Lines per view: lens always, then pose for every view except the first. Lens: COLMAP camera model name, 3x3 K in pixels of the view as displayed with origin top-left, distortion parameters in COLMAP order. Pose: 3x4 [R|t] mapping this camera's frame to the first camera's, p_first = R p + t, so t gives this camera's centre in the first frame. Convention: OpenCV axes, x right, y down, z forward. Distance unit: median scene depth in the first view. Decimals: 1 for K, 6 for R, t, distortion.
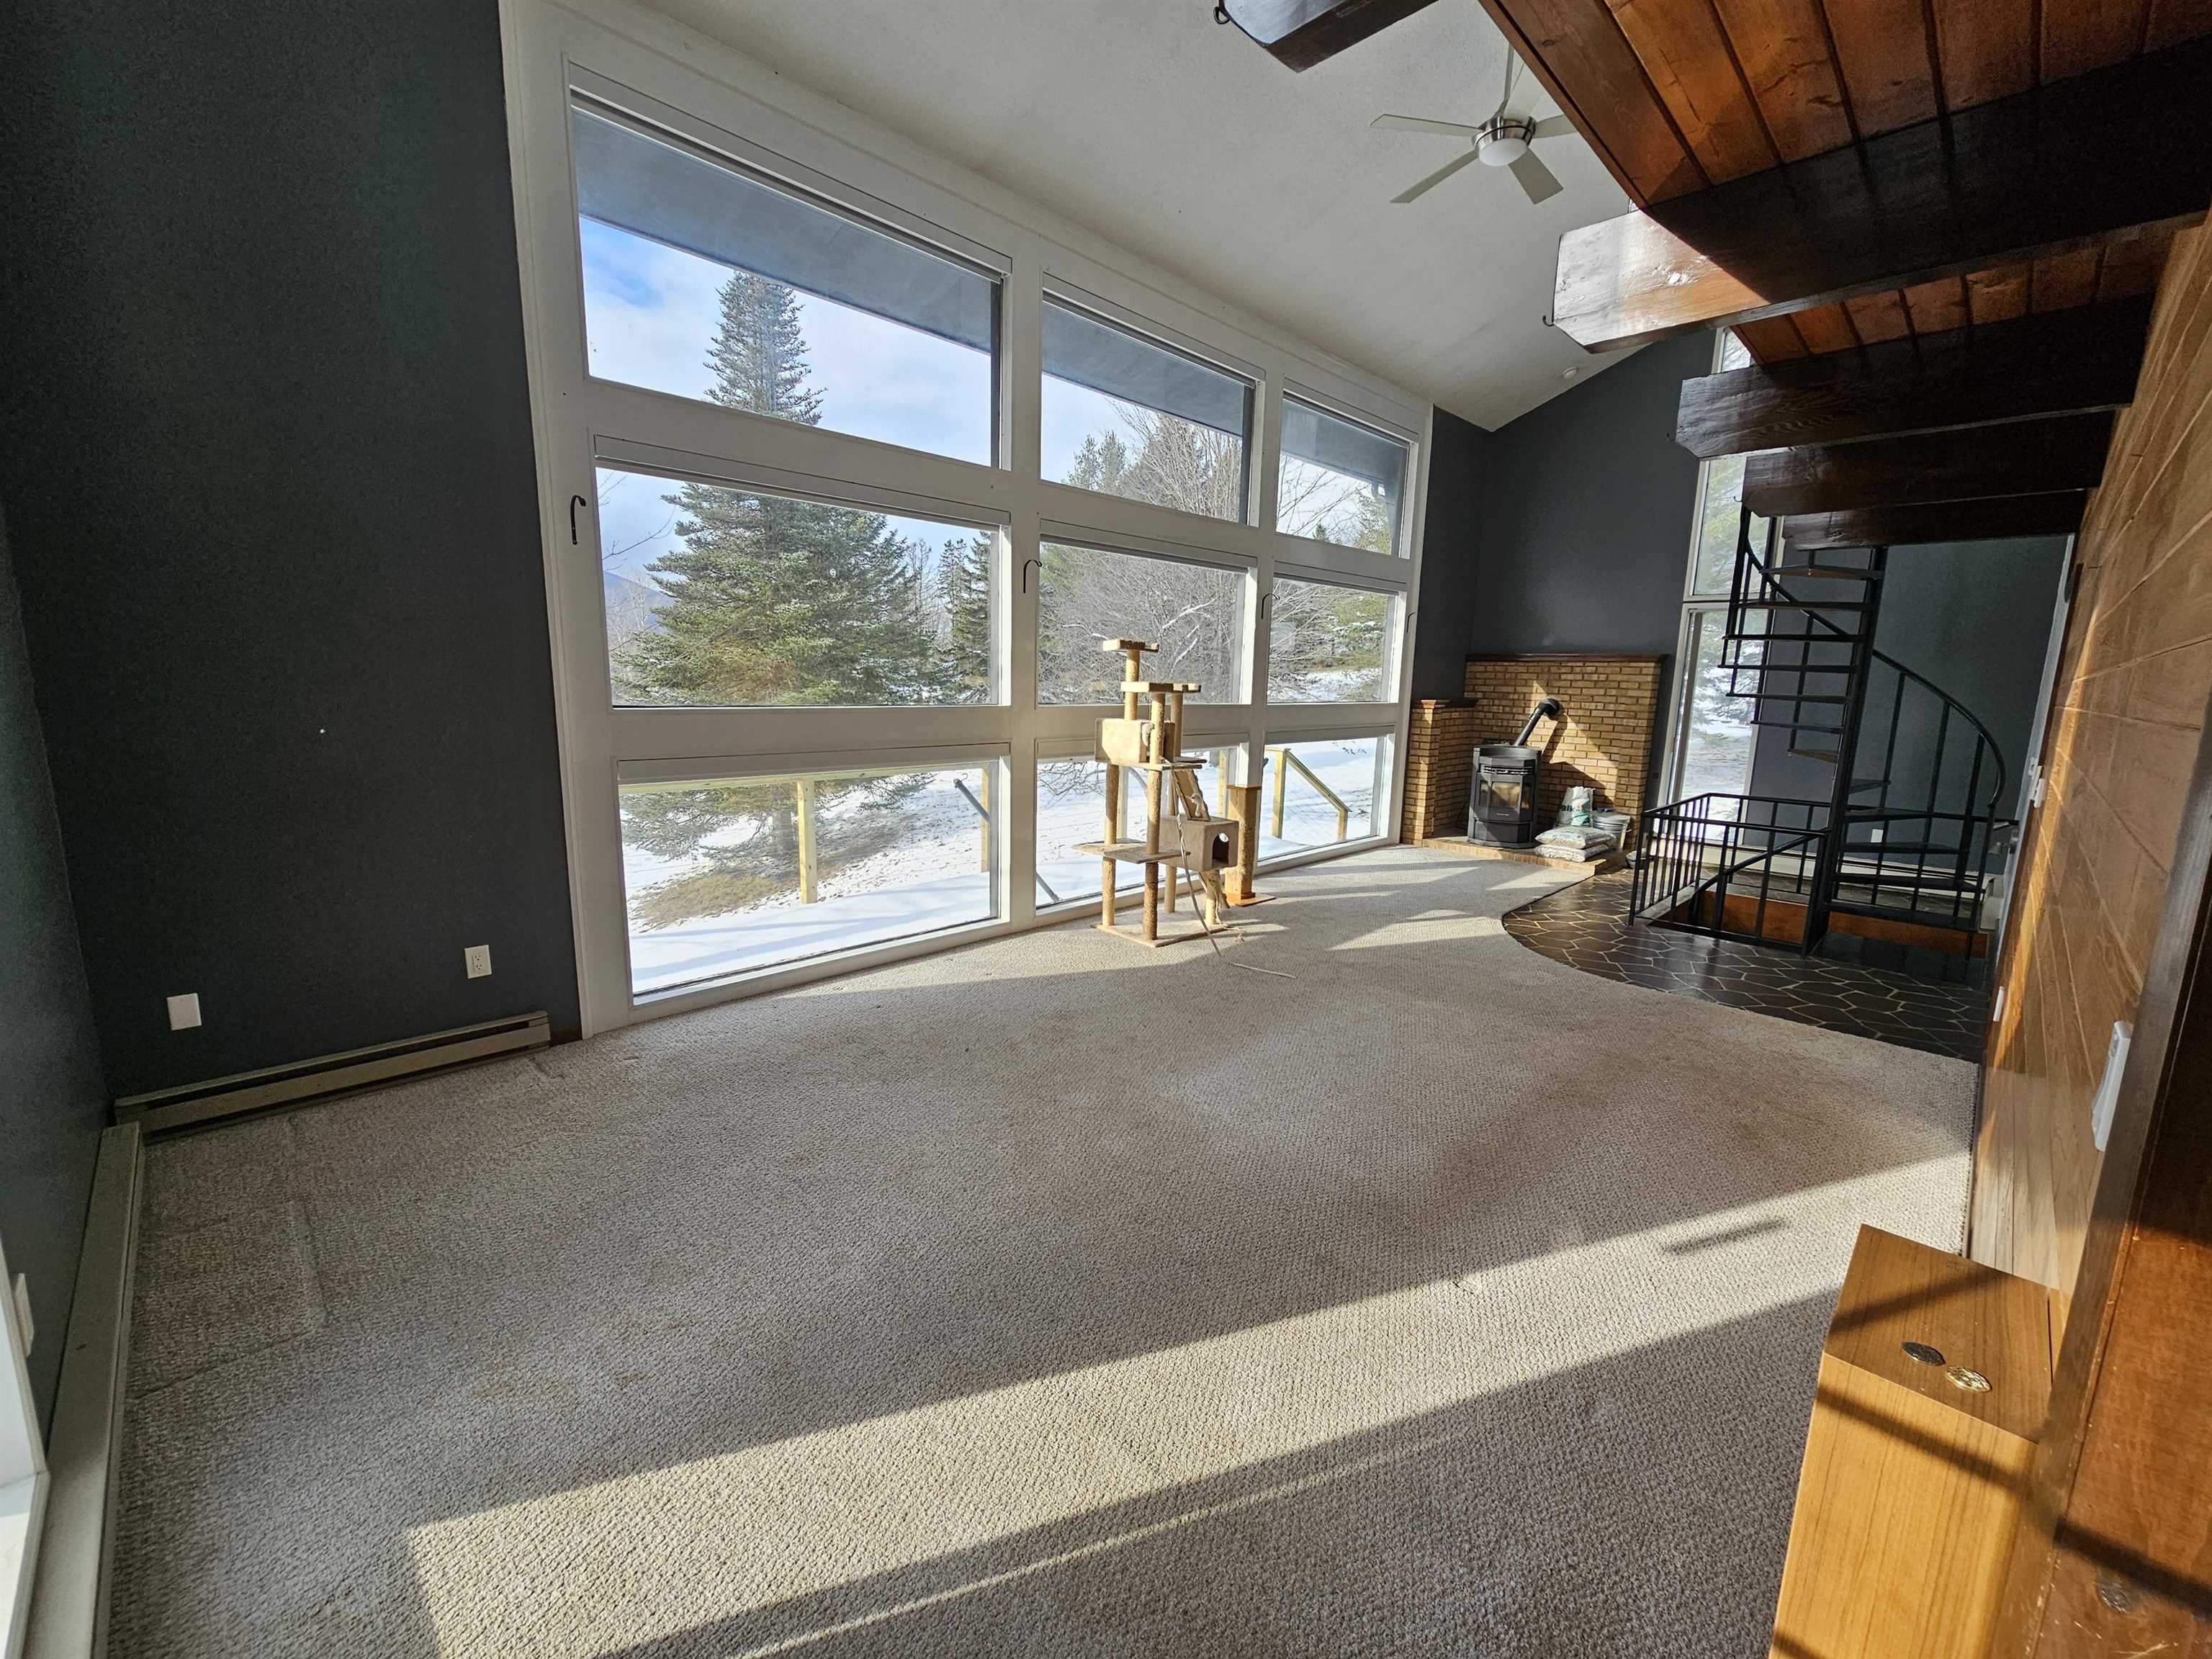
lens RADIAL K [[900.5, 0, 1104.5], [0, 900.5, 826.6], [0, 0, 1]] dist [0.000308, 0.000707]
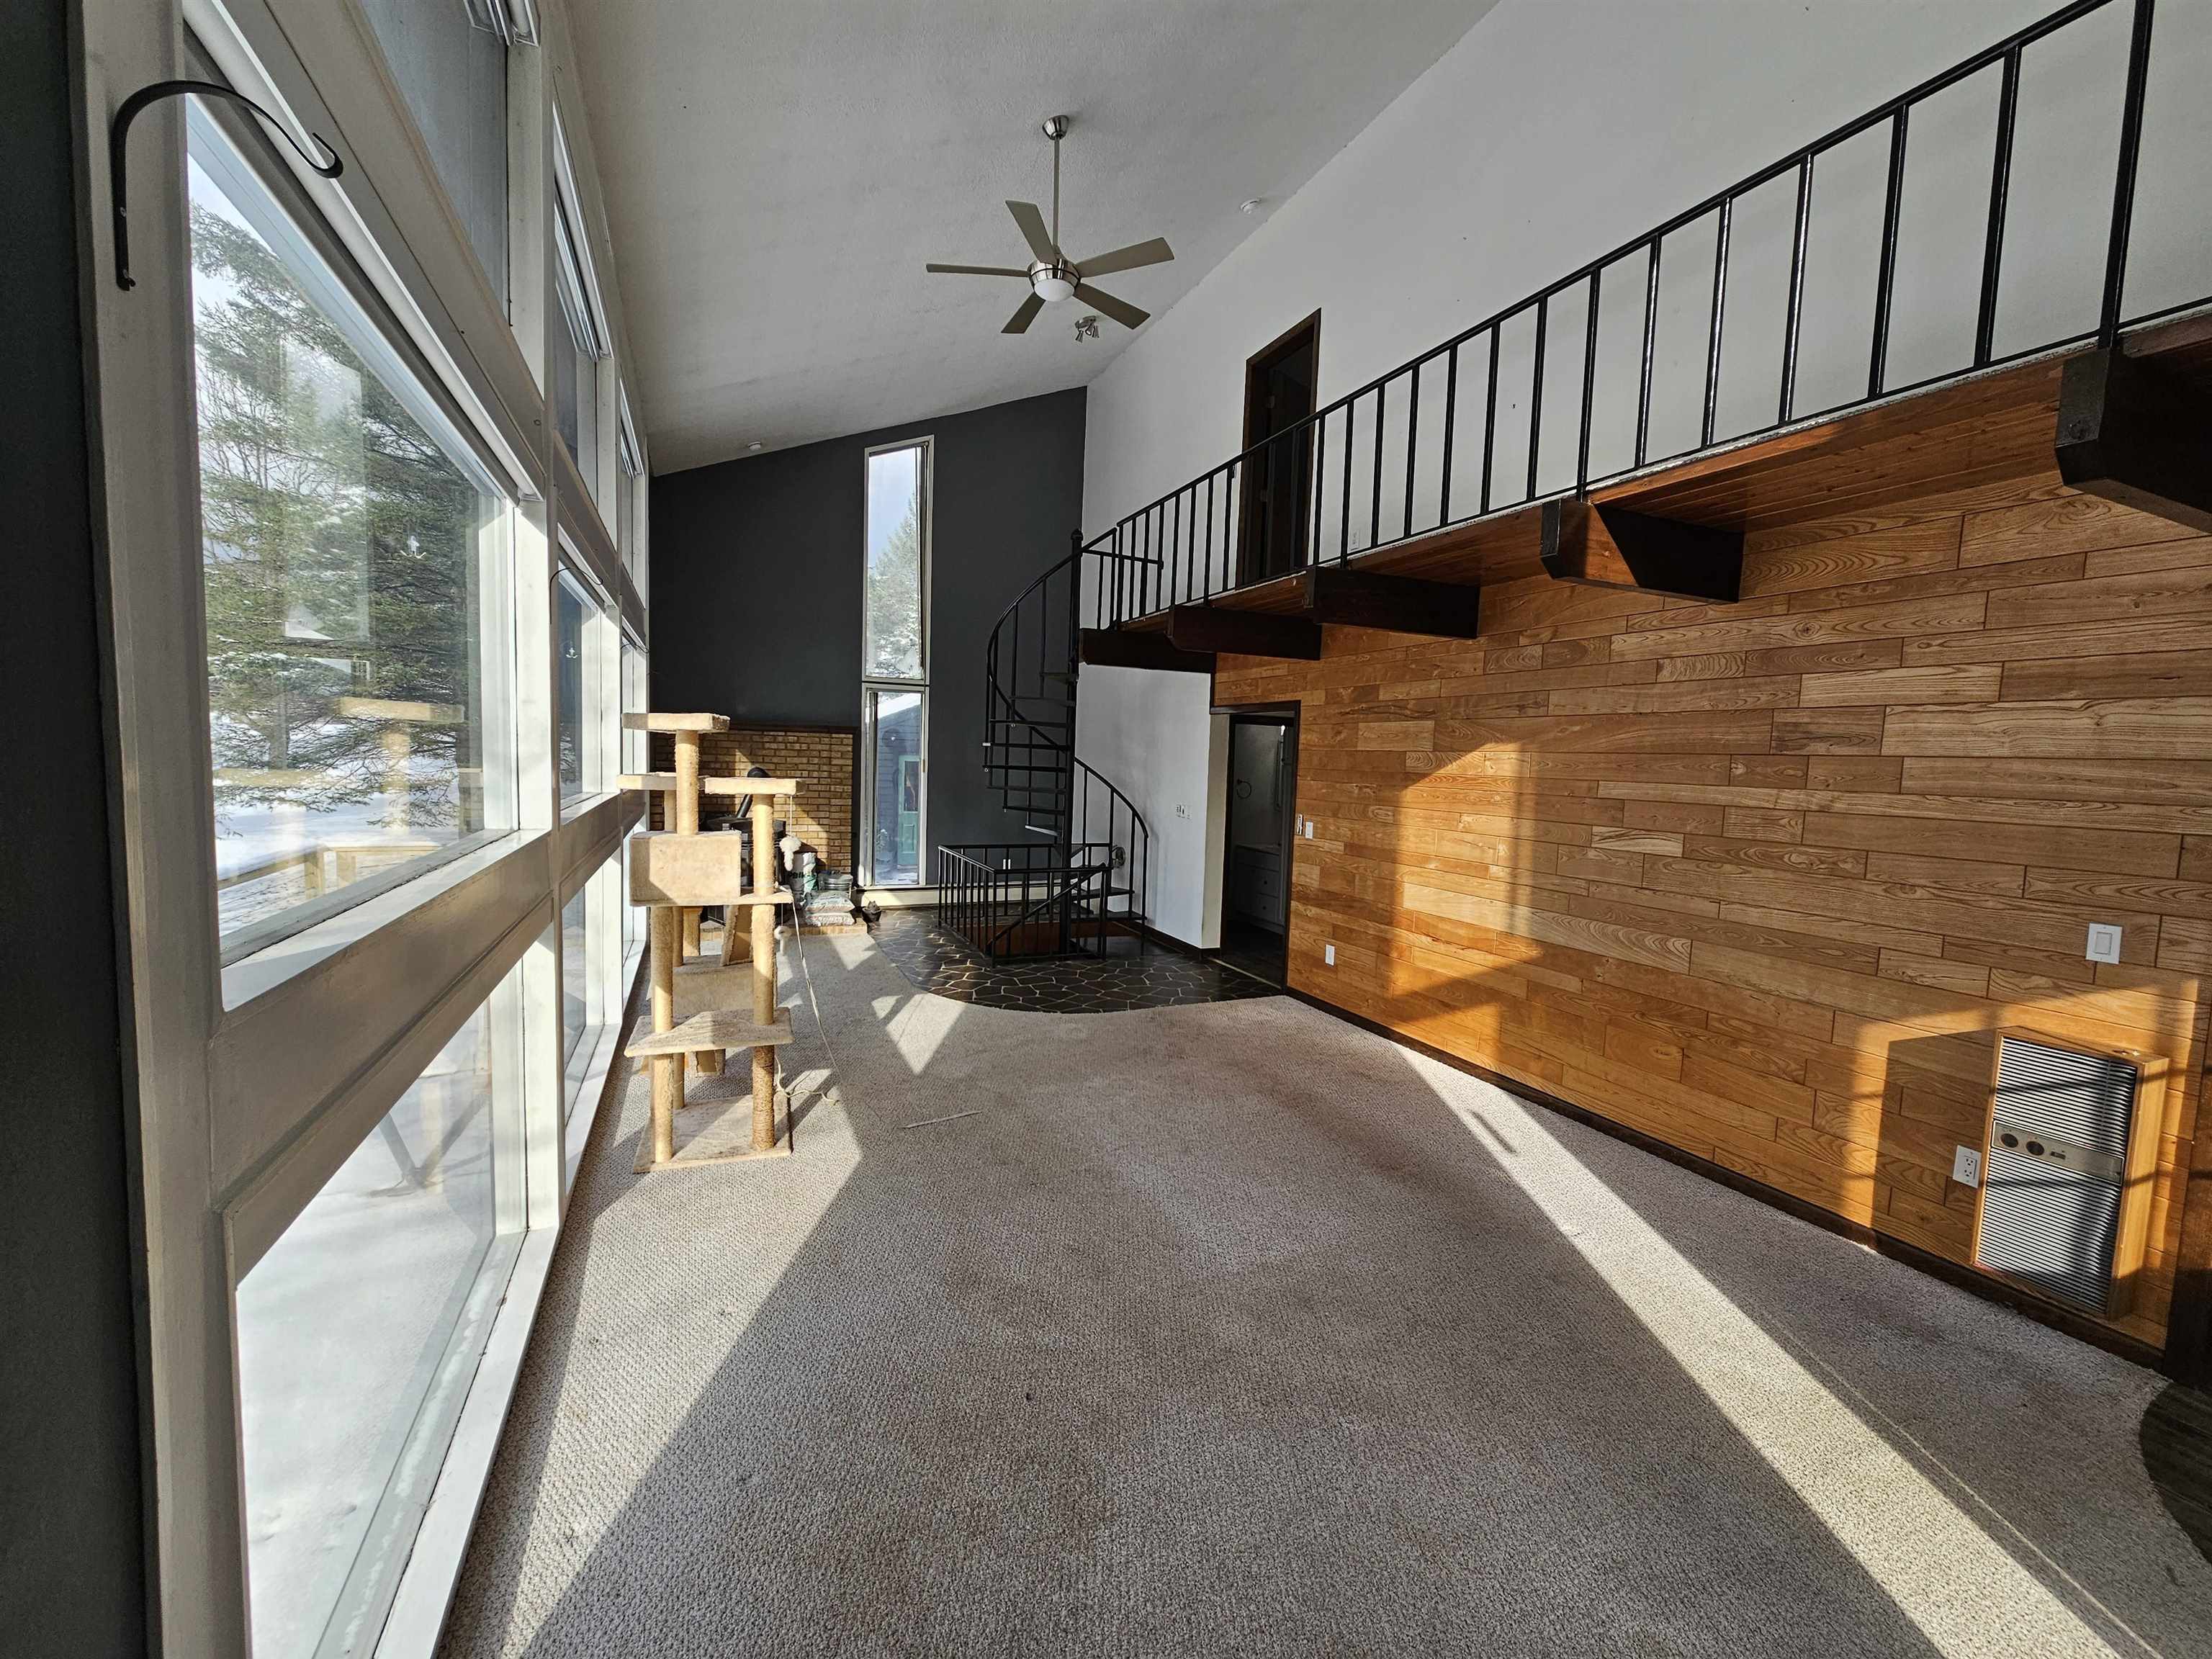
lens RADIAL K [[900.5, 0, 1105.6], [0, 900.5, 825.4], [0, 0, 1]] dist [0.000308, 0.000707]
pose [[0.358712, -0.087265, 0.929360, -0.582548], [0.132957, 0.990246, 0.041664, -0.139616], [-0.923931, 0.108619, 0.366815, 0.585147]]
